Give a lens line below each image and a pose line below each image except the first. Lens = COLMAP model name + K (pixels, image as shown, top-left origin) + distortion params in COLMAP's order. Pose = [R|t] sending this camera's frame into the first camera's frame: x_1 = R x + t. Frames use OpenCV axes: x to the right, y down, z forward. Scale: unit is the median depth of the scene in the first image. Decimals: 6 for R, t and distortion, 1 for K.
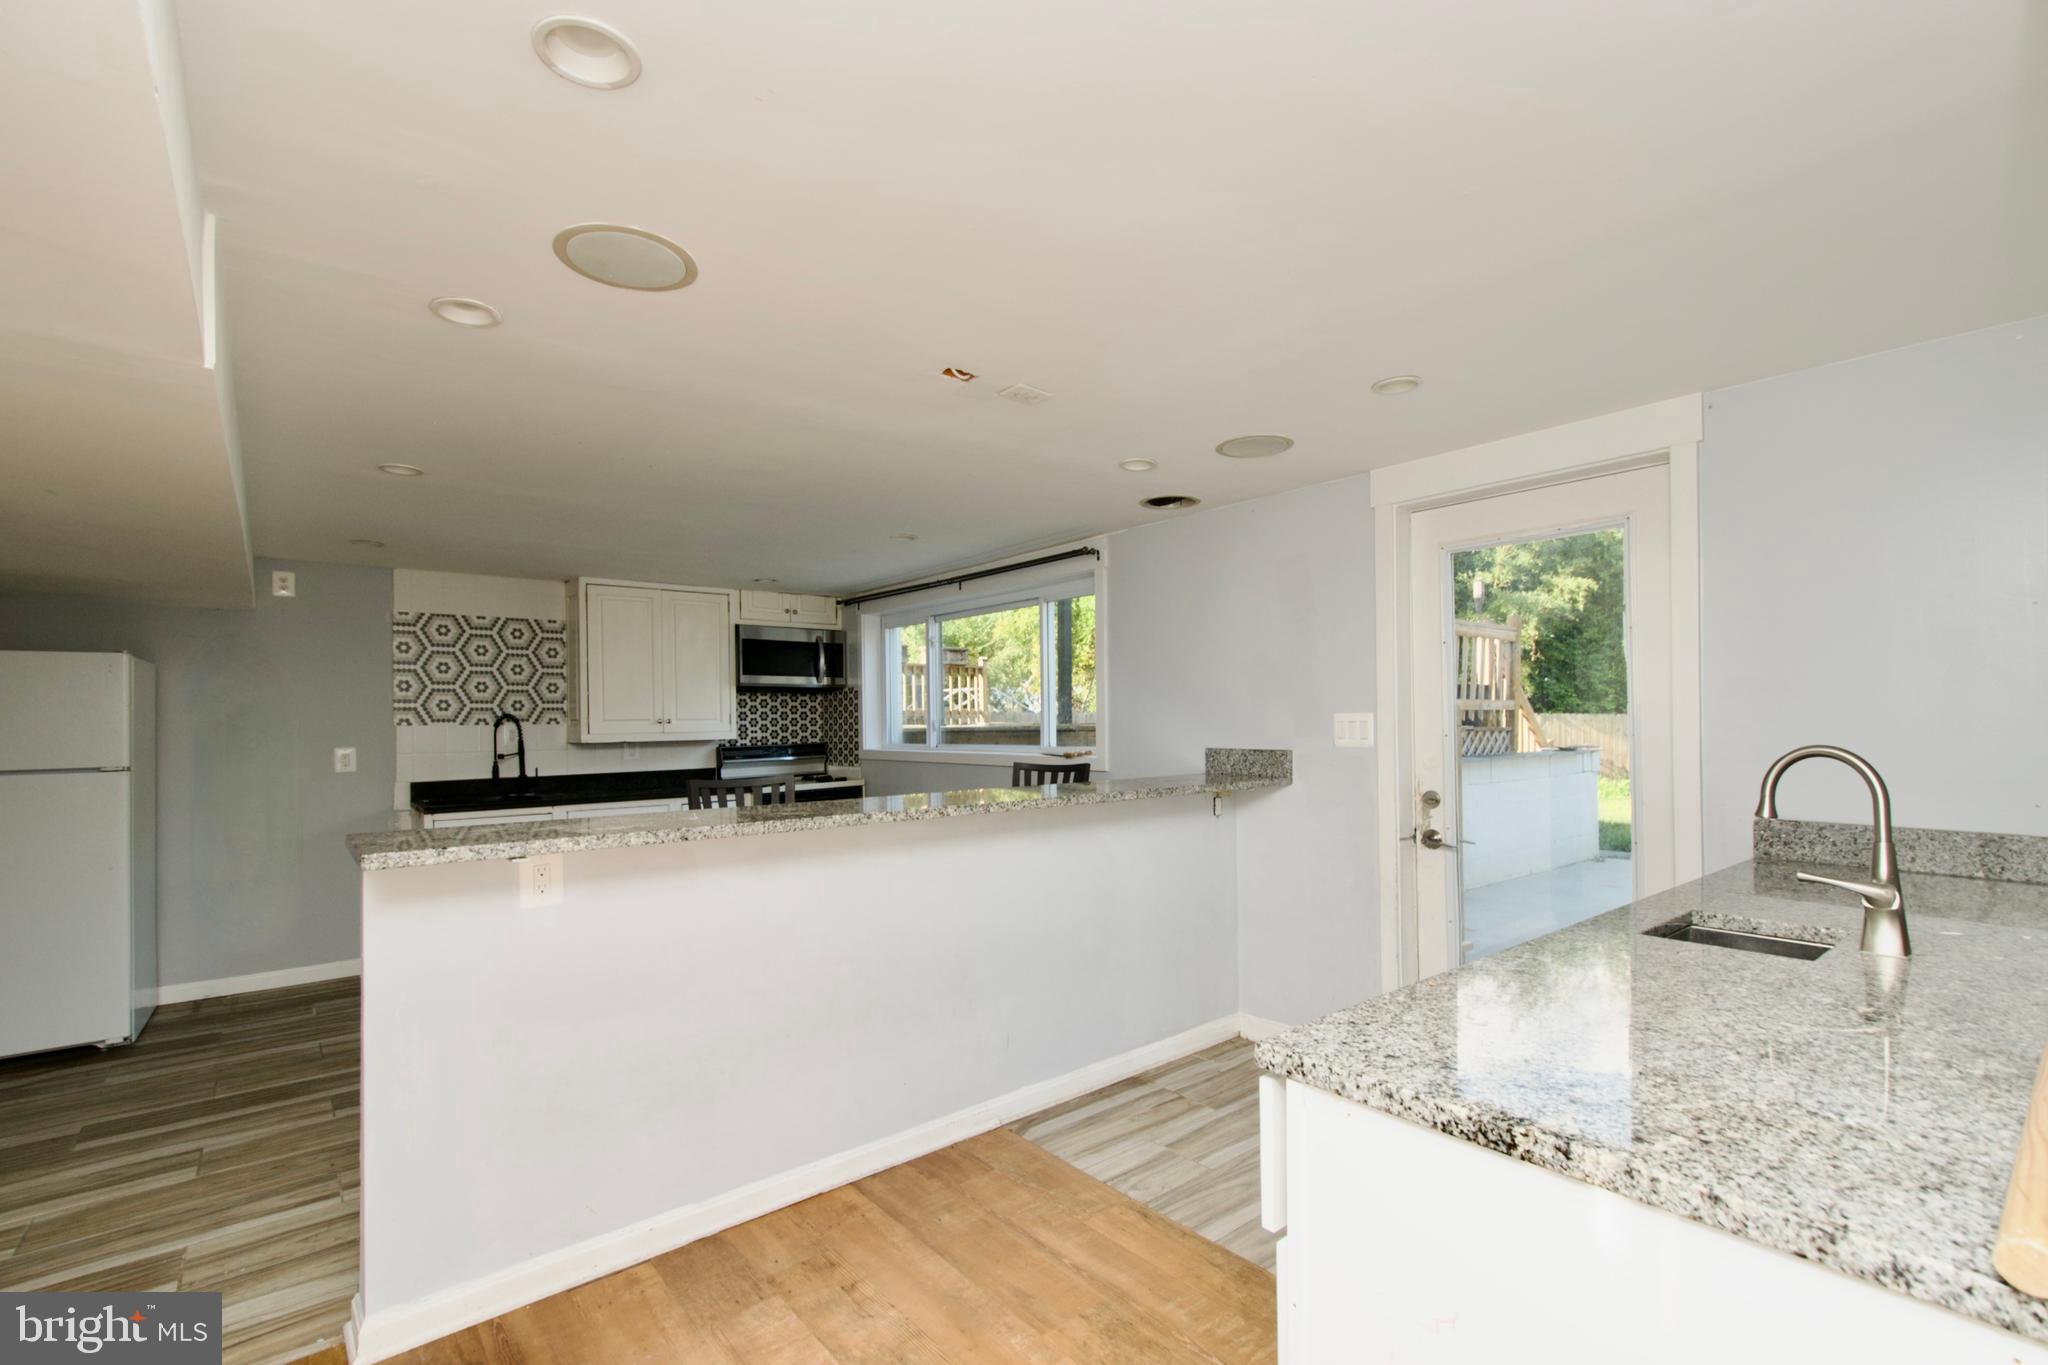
lens RADIAL K [[906.5, 0, 1048.7], [0, 906.5, 710.3], [0, 0, 1]] dist [0.009766, -0.005657]
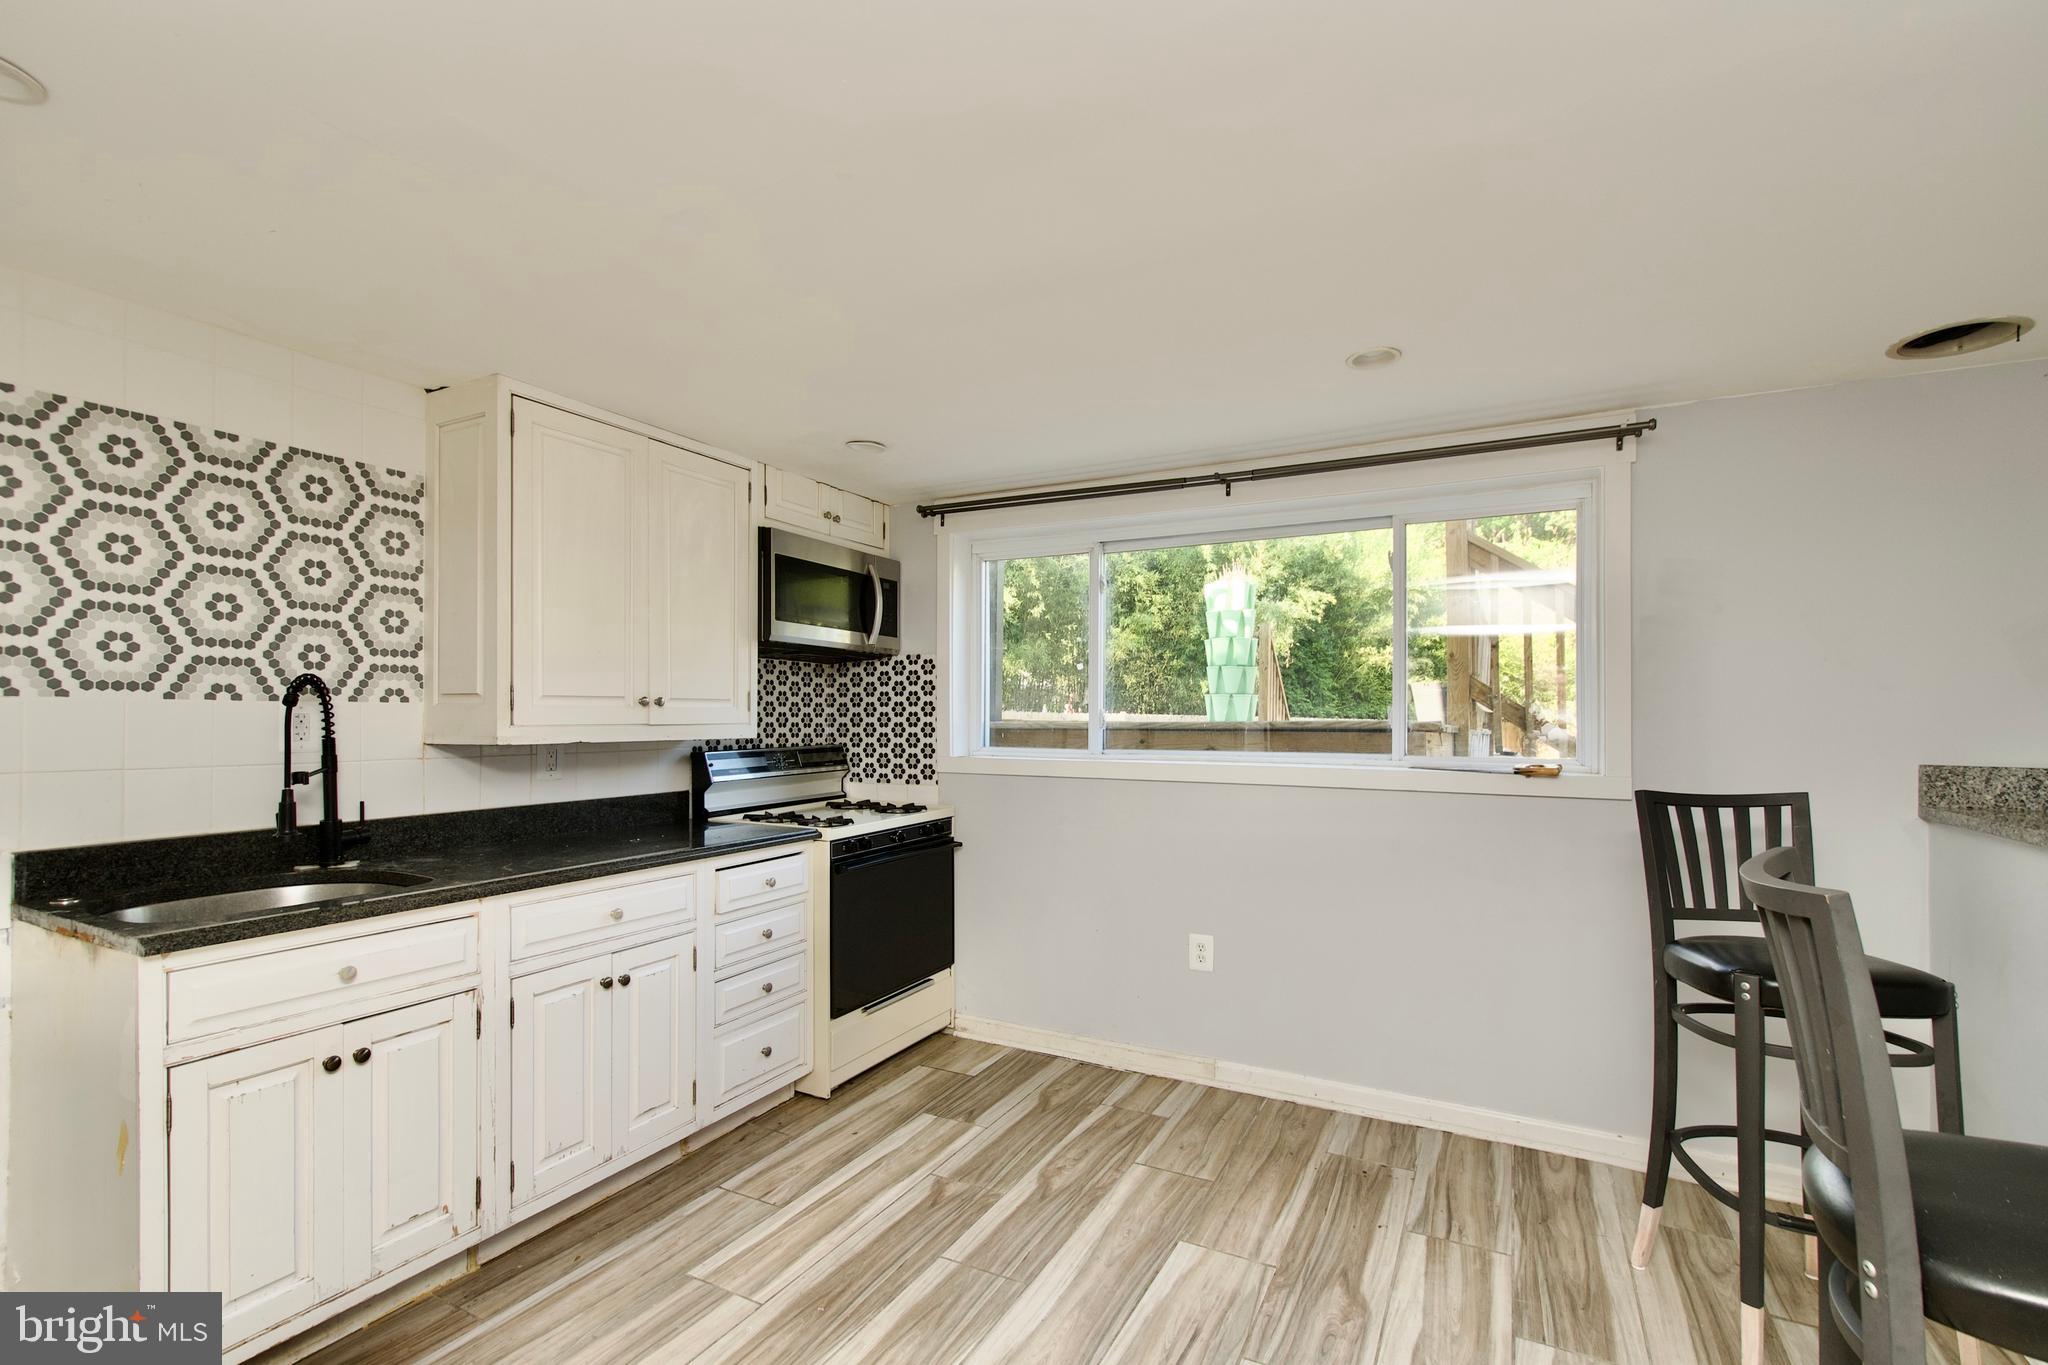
lens RADIAL K [[906.5, 0, 1039.8], [0, 906.5, 712.3], [0, 0, 1]] dist [0.009766, -0.005657]
pose [[0.927054, 0.019799, 0.374405, -0.448053], [-0.021304, 0.999773, -0.000119, 0.014450], [-0.374322, -0.007866, 0.927265, 0.497223]]
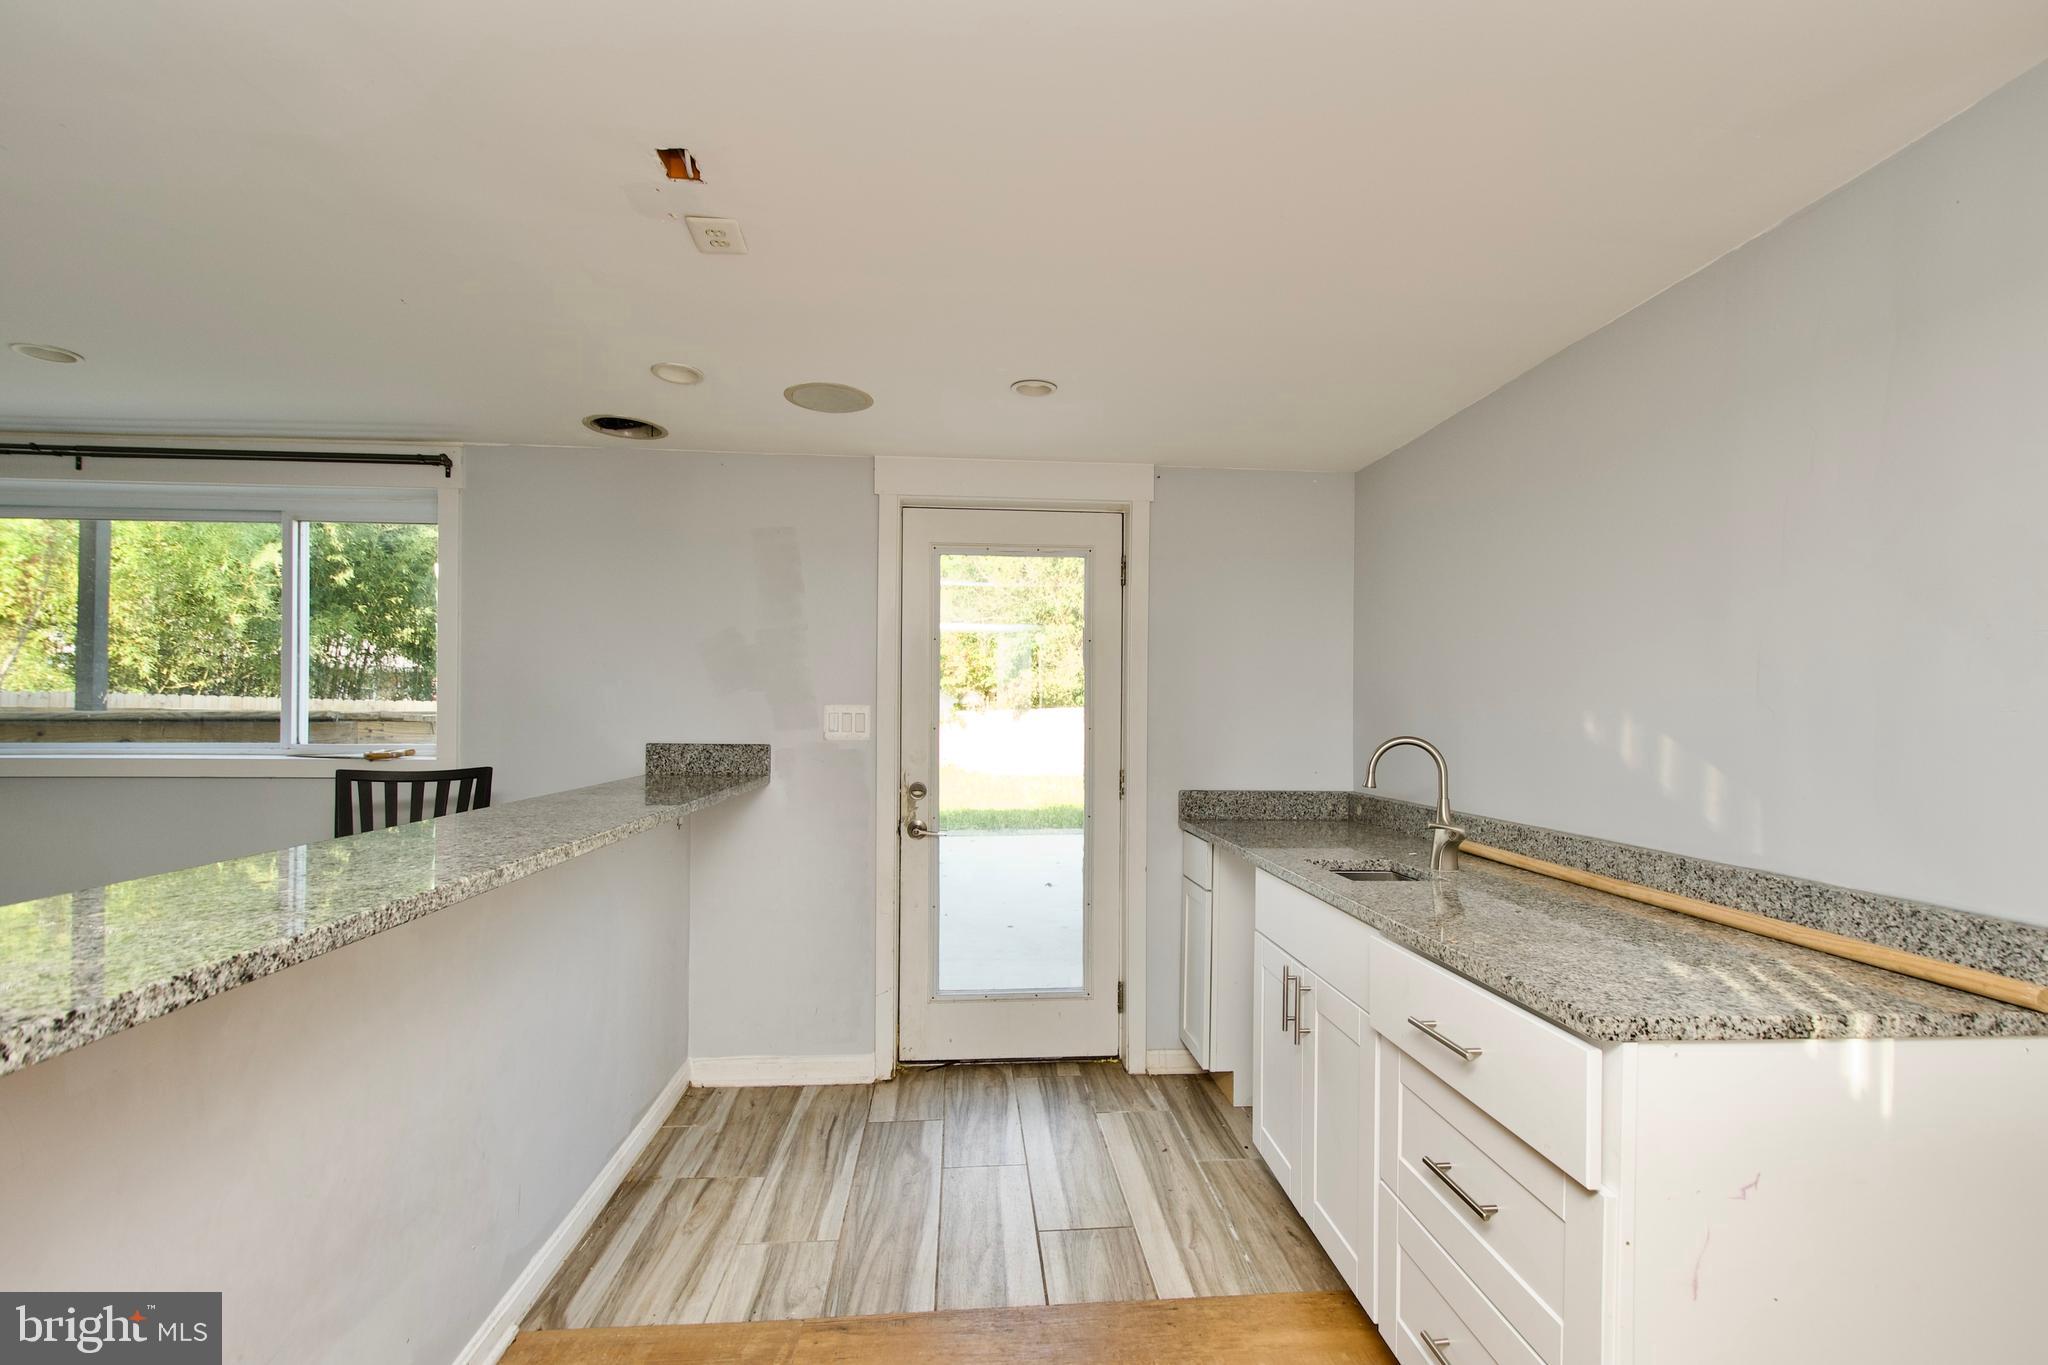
lens RADIAL K [[906.5, 0, 1031.3], [0, 906.5, 709.4], [0, 0, 1]] dist [0.009766, -0.005657]
pose [[0.587176, 0.016732, 0.809286, -0.210533], [-0.023761, 0.999712, -0.003430, 0.004550], [-0.809111, -0.017216, 0.587404, 0.187416]]
